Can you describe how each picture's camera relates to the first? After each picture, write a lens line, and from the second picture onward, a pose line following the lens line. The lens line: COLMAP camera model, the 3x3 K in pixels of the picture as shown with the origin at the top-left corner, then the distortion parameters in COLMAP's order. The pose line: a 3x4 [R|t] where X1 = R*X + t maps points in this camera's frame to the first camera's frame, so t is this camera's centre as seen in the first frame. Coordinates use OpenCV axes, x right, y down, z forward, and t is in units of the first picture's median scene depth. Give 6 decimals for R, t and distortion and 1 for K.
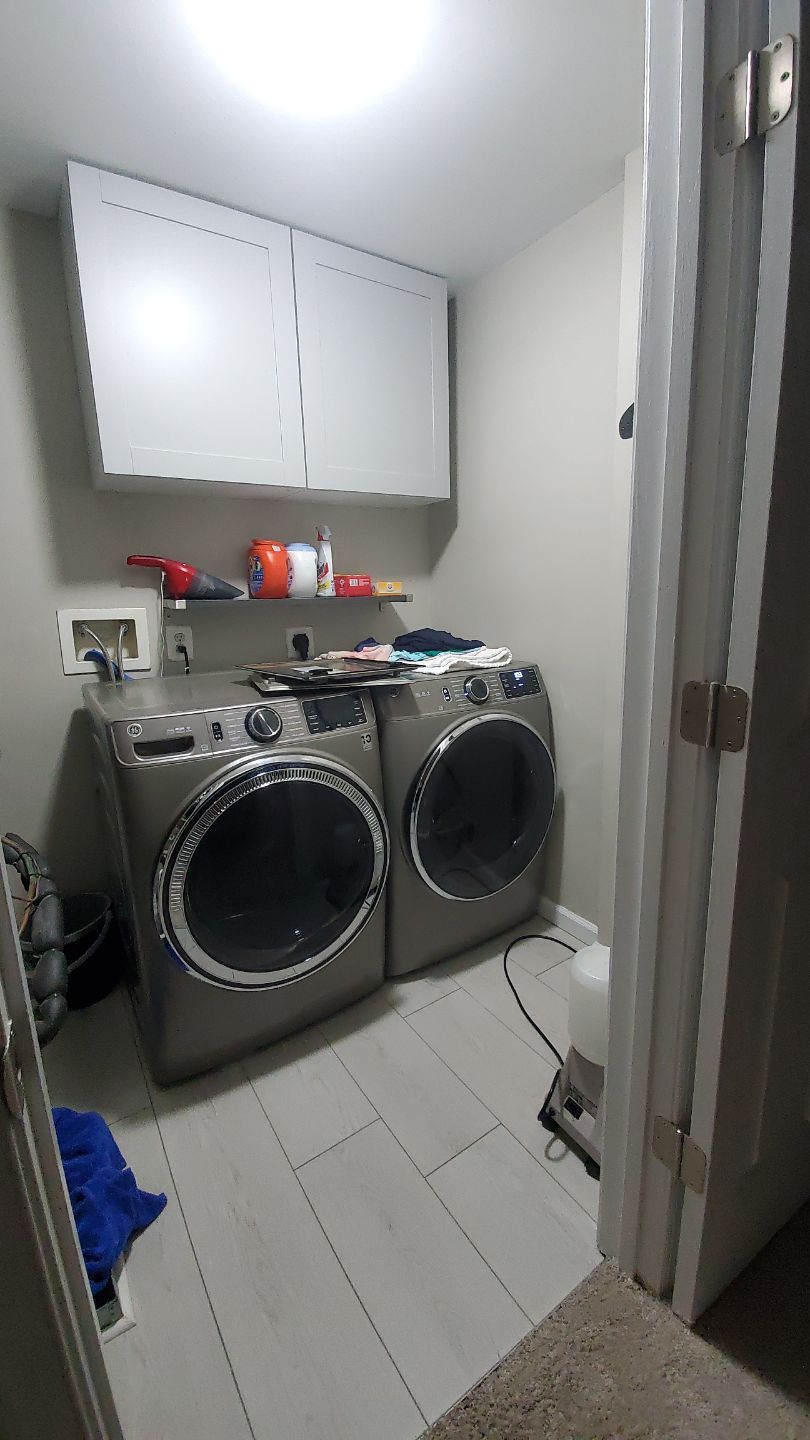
lens RADIAL K [[575.8, 0, 412.1], [0, 575.8, 722.9], [0, 0, 1]] dist [0.002377, -0.000176]
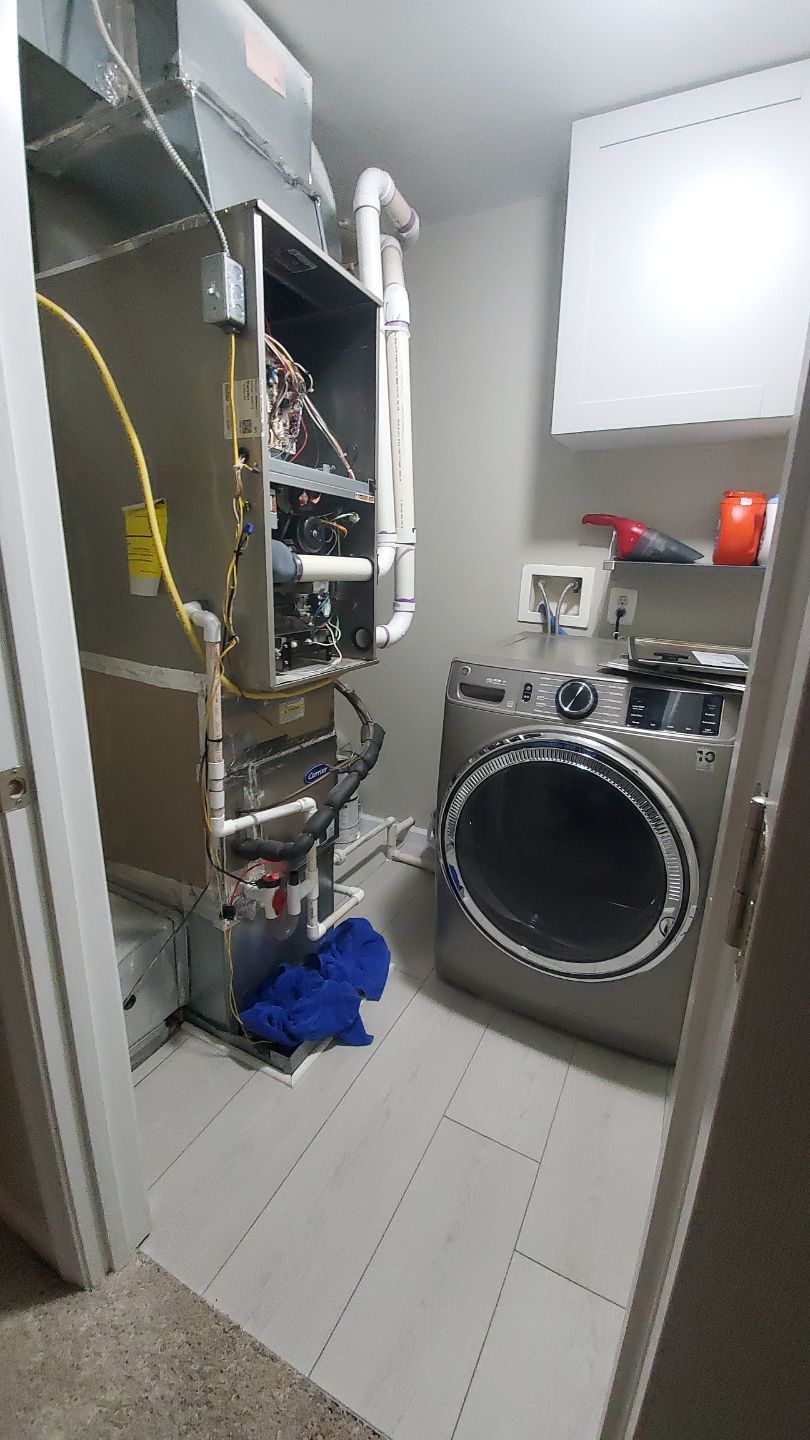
lens RADIAL K [[575.8, 0, 410.9], [0, 575.8, 722.4], [0, 0, 1]] dist [0.002377, -0.000176]
pose [[0.473773, 0.283157, -0.833883, 0.313586], [-0.234902, 0.953225, 0.190221, -0.059546], [0.848740, 0.105759, 0.518126, 0.244924]]
